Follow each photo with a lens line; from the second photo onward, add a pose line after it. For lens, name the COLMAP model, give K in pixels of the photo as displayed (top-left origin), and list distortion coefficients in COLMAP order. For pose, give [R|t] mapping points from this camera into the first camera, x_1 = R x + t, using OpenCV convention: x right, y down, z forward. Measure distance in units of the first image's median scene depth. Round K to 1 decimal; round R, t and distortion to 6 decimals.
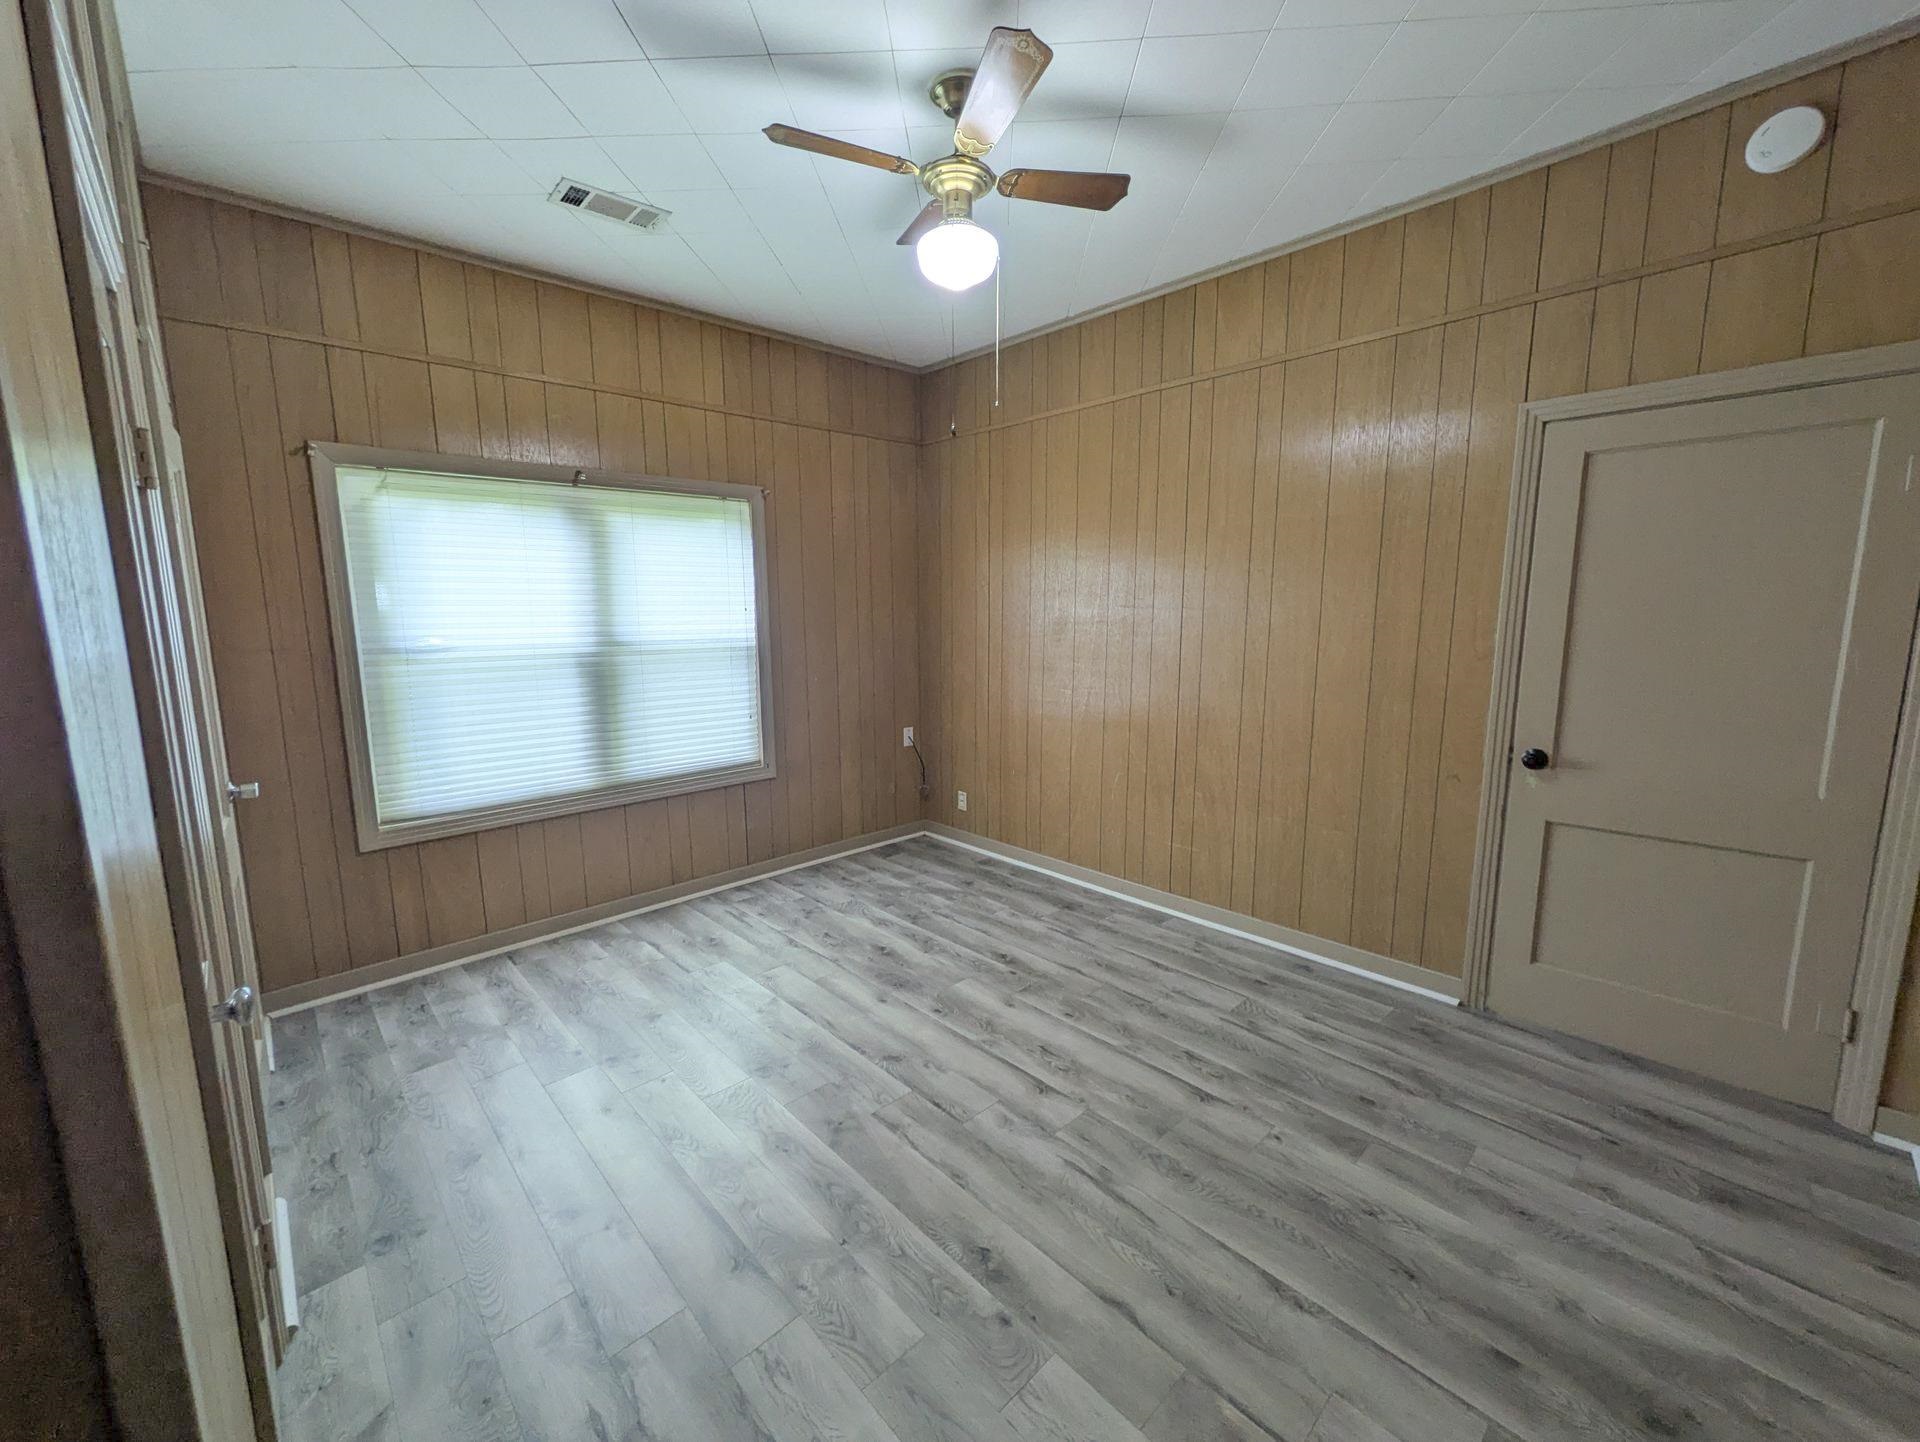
lens RADIAL K [[757.4, 0, 969.5], [0, 757.4, 718.9], [0, 0, 1]] dist [-0.000517, -0.000080]
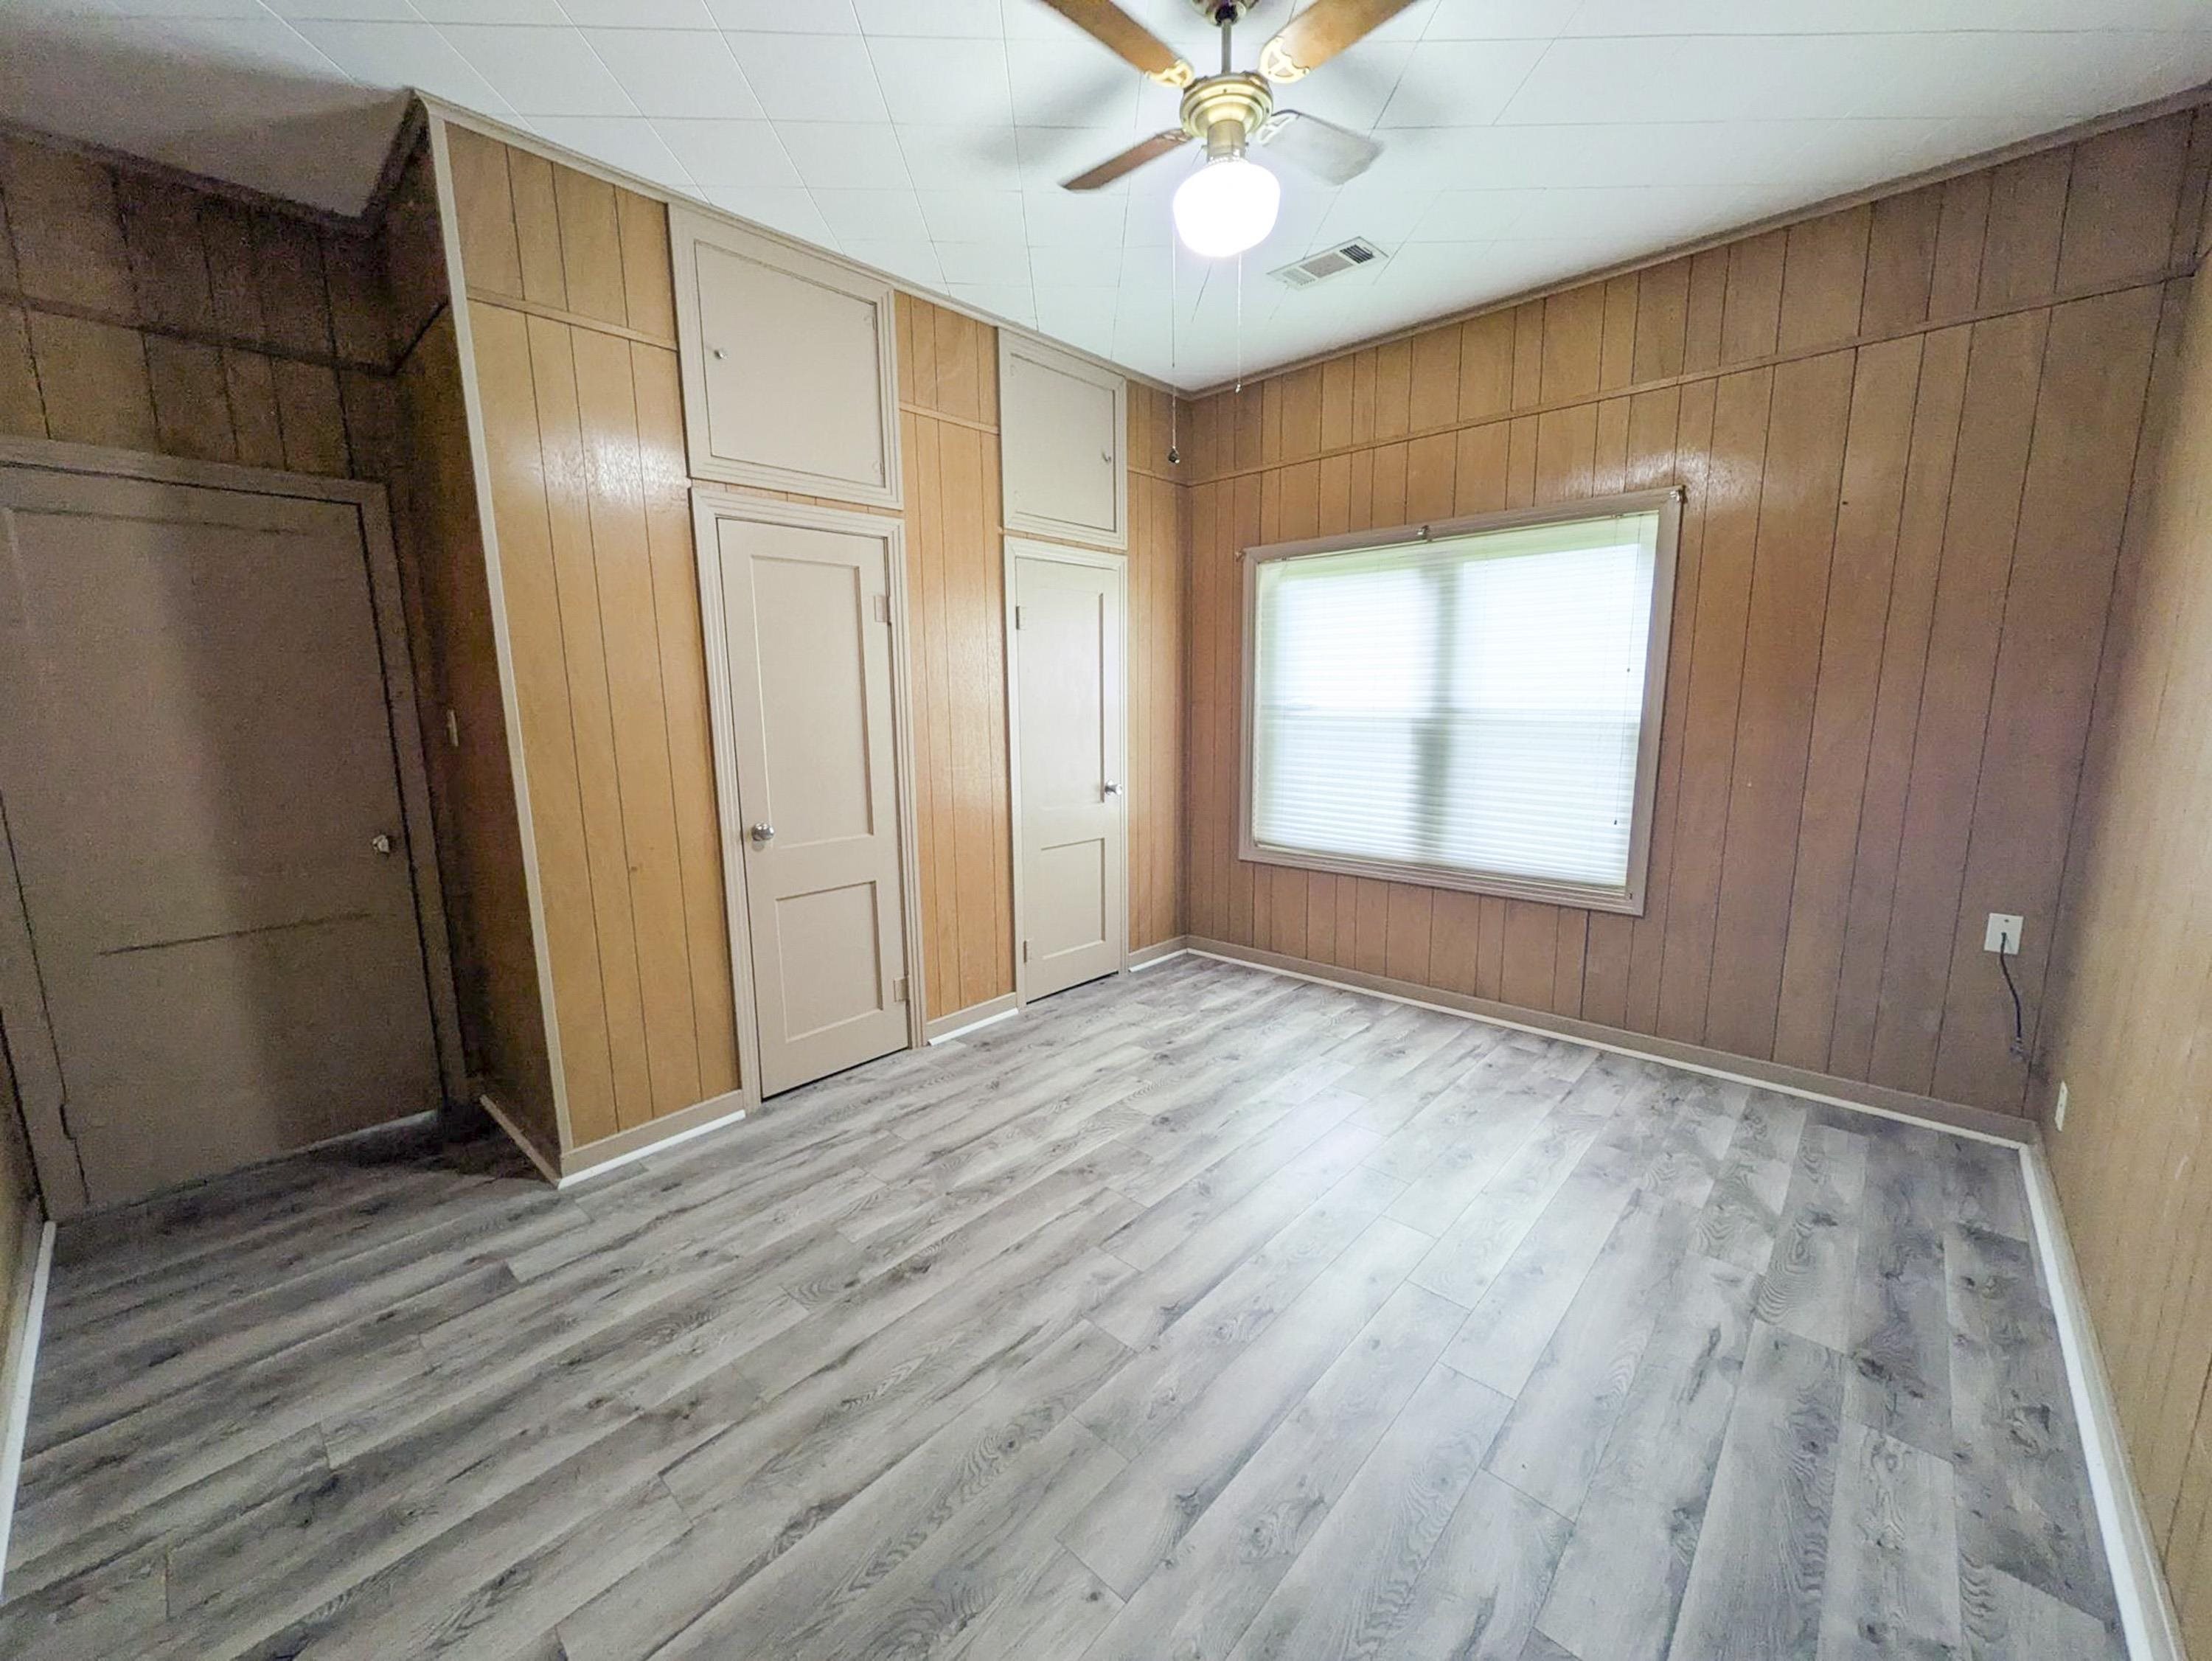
lens RADIAL K [[883.6, 0, 1106.0], [0, 883.6, 830.5], [0, 0, 1]] dist [0.002599, 0.000011]
pose [[0.068091, 0.170667, -0.982973, 0.627558], [-0.135090, 0.977763, 0.160405, -0.080221], [0.988491, 0.121868, 0.089633, 0.568976]]
